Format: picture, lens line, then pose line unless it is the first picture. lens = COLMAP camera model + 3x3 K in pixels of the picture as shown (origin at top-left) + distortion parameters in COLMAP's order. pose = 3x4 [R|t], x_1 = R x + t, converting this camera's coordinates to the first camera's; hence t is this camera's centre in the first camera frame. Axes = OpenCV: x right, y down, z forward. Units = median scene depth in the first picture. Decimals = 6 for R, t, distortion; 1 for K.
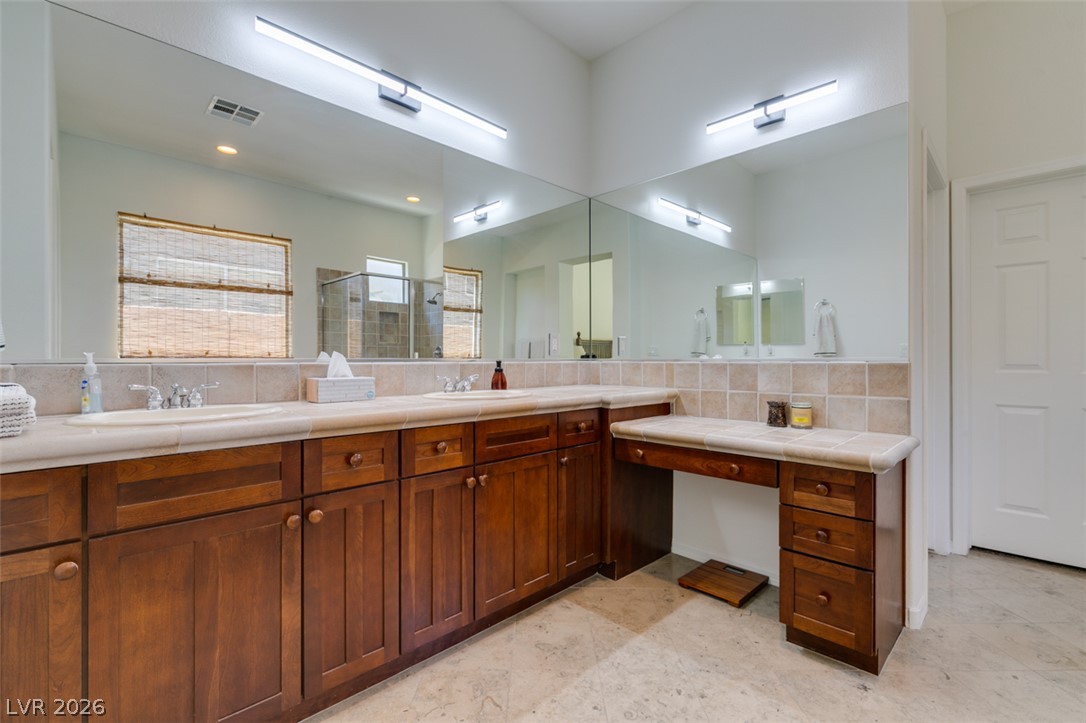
lens RADIAL K [[490.7, 0, 540.2], [0, 490.7, 362.3], [0, 0, 1]] dist [0.000668, 0.000194]
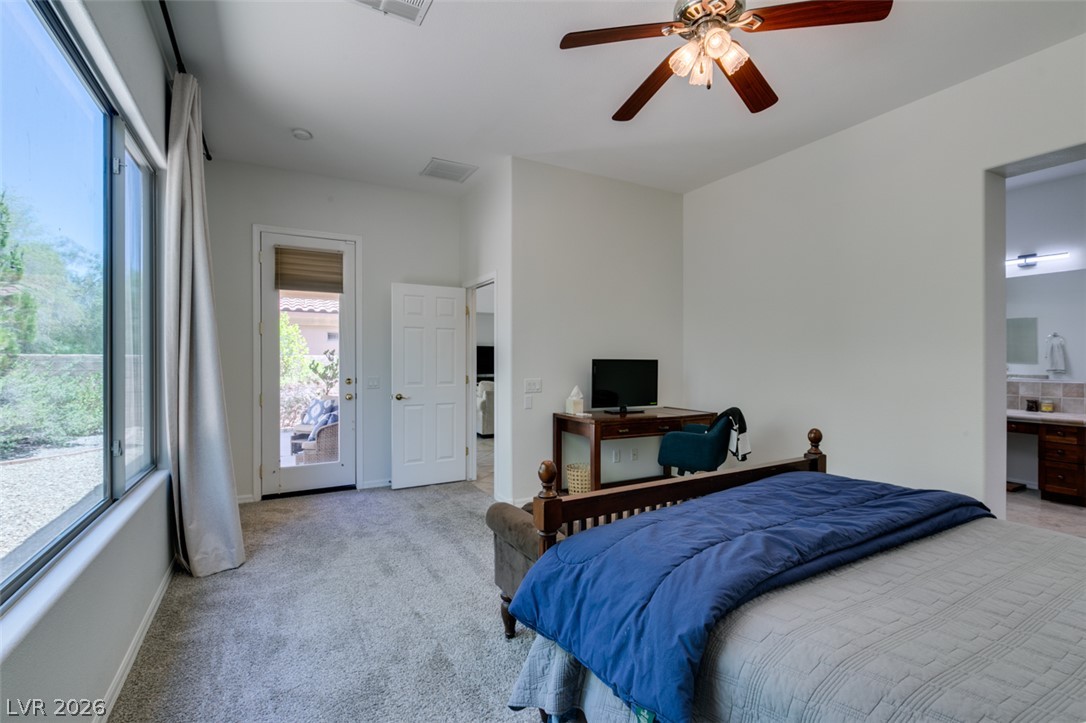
lens RADIAL K [[490.7, 0, 548.6], [0, 490.7, 361.7], [0, 0, 1]] dist [0.000668, 0.000194]
pose [[0.965545, -0.000561, -0.260236, -0.974440], [0.001152, 0.999997, 0.002118, -0.090792], [0.260234, -0.002344, 0.965543, -1.577483]]
